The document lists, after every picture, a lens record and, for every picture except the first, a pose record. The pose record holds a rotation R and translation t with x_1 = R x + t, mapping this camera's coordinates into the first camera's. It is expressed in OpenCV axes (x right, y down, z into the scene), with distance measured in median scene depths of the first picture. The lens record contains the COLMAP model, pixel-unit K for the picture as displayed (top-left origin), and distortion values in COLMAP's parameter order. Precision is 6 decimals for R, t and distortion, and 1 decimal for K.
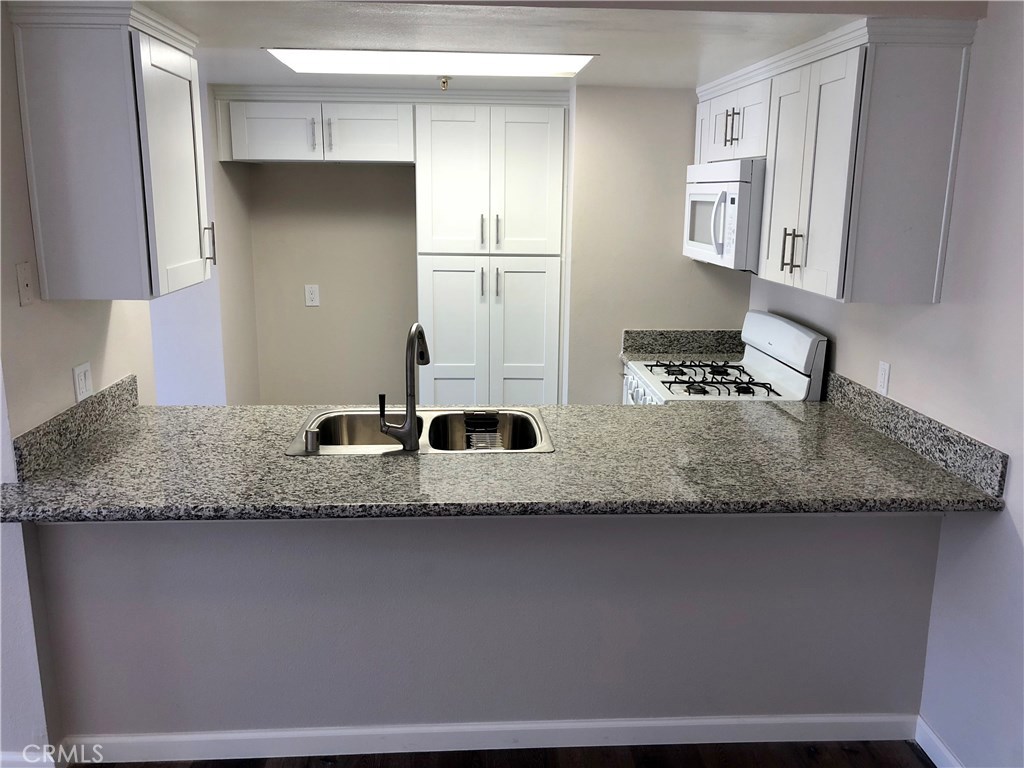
lens RADIAL K [[848.0, 0, 512.6], [0, 848.0, 376.2], [0, 0, 1]] dist [0.013651, 0.001235]
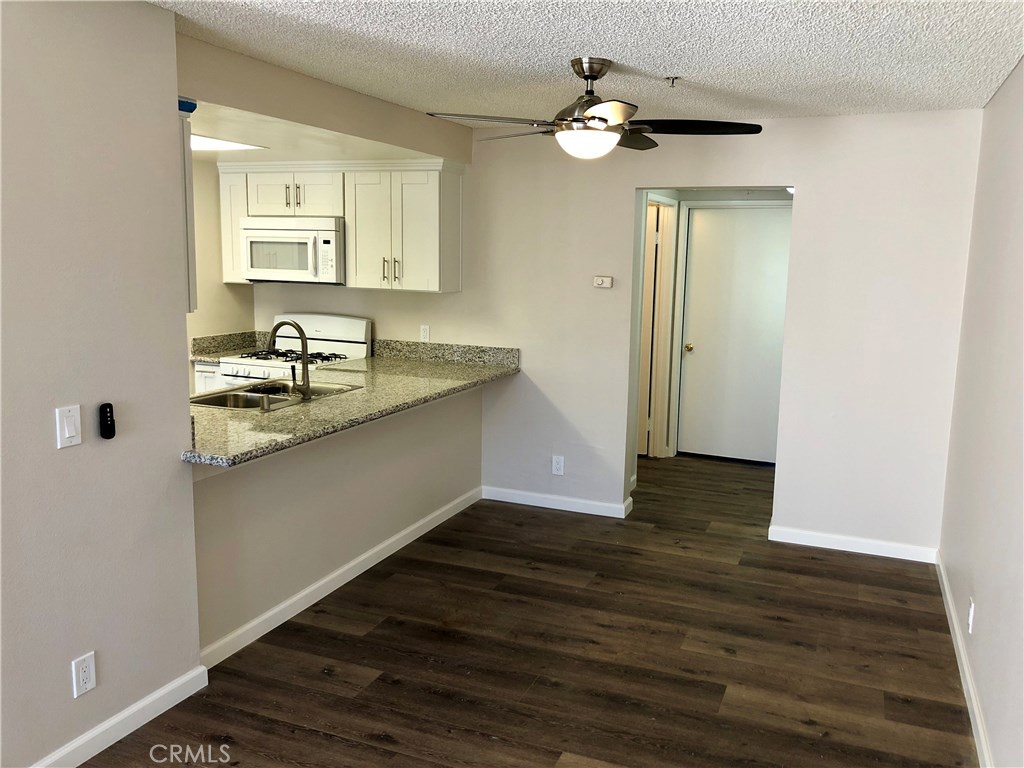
lens RADIAL K [[848.0, 0, 541.6], [0, 848.0, 396.5], [0, 0, 1]] dist [0.013651, 0.001235]
pose [[0.408448, -0.154714, 0.899575, -1.186638], [0.174199, 0.980629, 0.089559, 0.015415], [-0.896005, 0.120125, 0.427487, -0.053067]]
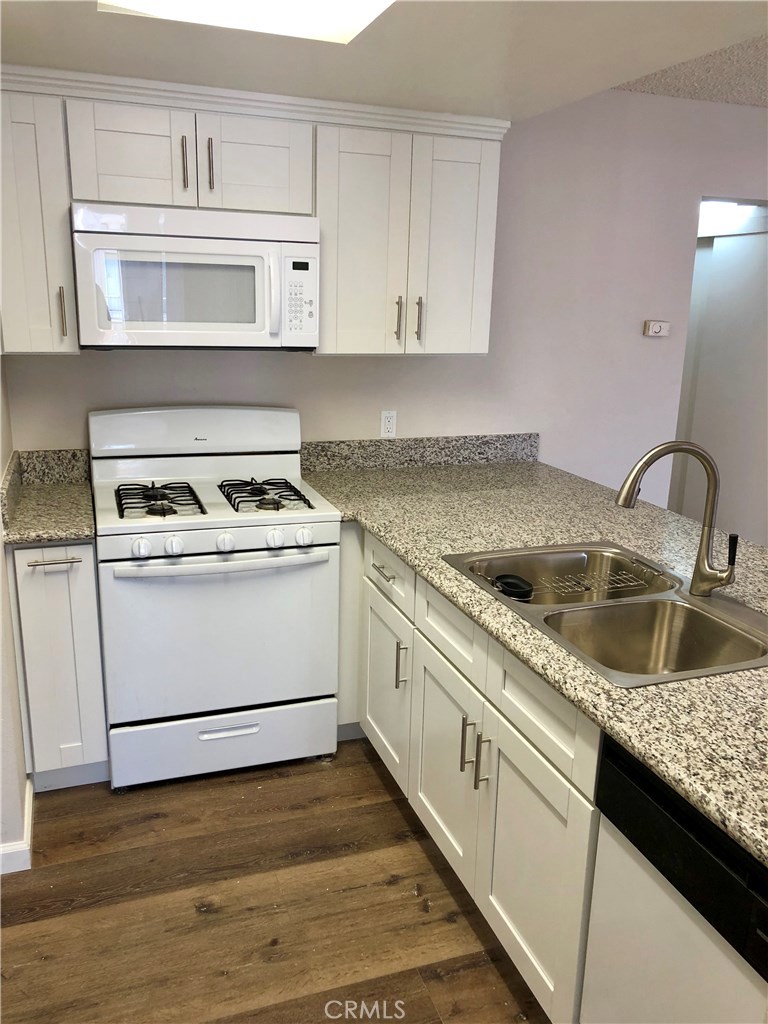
lens RADIAL K [[848.0, 0, 385.6], [0, 848.0, 517.3], [0, 0, 1]] dist [0.013651, 0.001235]
pose [[-0.289736, -0.266212, 0.919339, -0.647702], [0.173775, 0.929943, 0.324049, -0.249129], [-0.941199, 0.253647, -0.223177, 1.253649]]
